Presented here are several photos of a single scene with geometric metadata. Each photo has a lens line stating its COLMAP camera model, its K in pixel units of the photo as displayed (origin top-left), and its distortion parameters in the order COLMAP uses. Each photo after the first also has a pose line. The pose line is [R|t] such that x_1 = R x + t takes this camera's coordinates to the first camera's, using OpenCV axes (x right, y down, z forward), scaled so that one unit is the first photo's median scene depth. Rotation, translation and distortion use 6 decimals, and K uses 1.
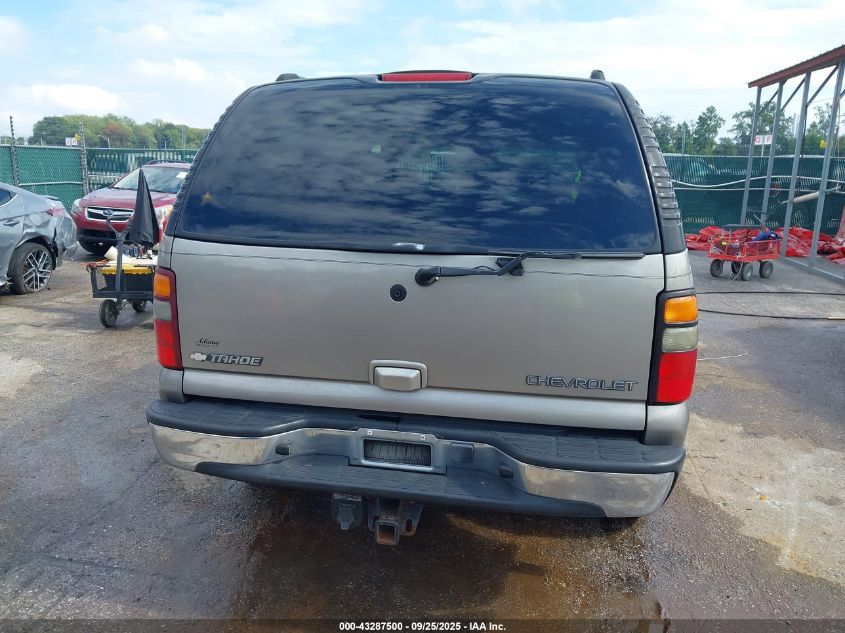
lens RADIAL K [[696.3, 0, 422.5], [0, 696.3, 316.5], [0, 0, 1]] dist [-0.012747, -0.005756]
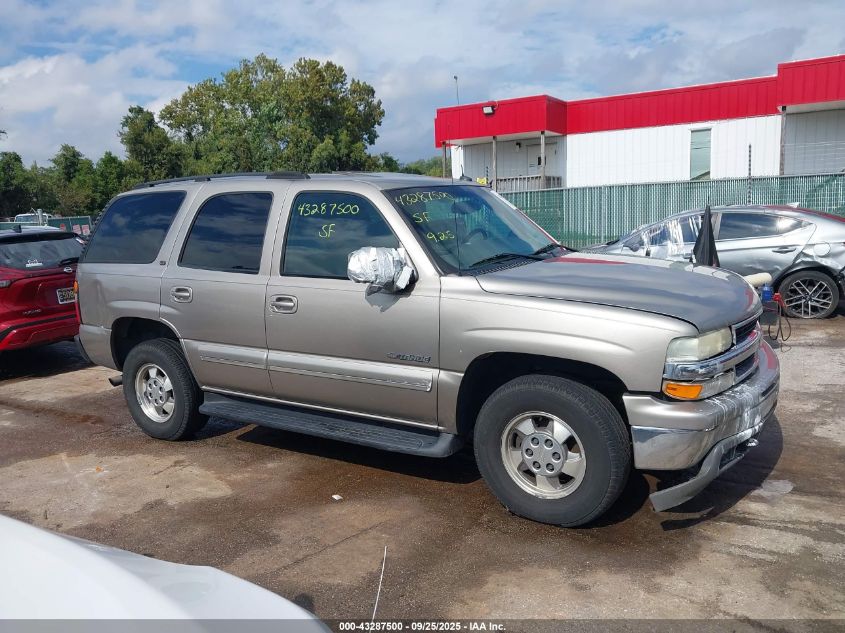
lens RADIAL K [[696.3, 0, 422.5], [0, 696.3, 316.5], [0, 0, 1]] dist [-0.012747, -0.005756]
pose [[-0.394071, 0.156893, -0.905590, 0.644075], [-0.157369, 0.959252, 0.234669, -0.202746], [0.905507, 0.234988, -0.353324, 0.896415]]
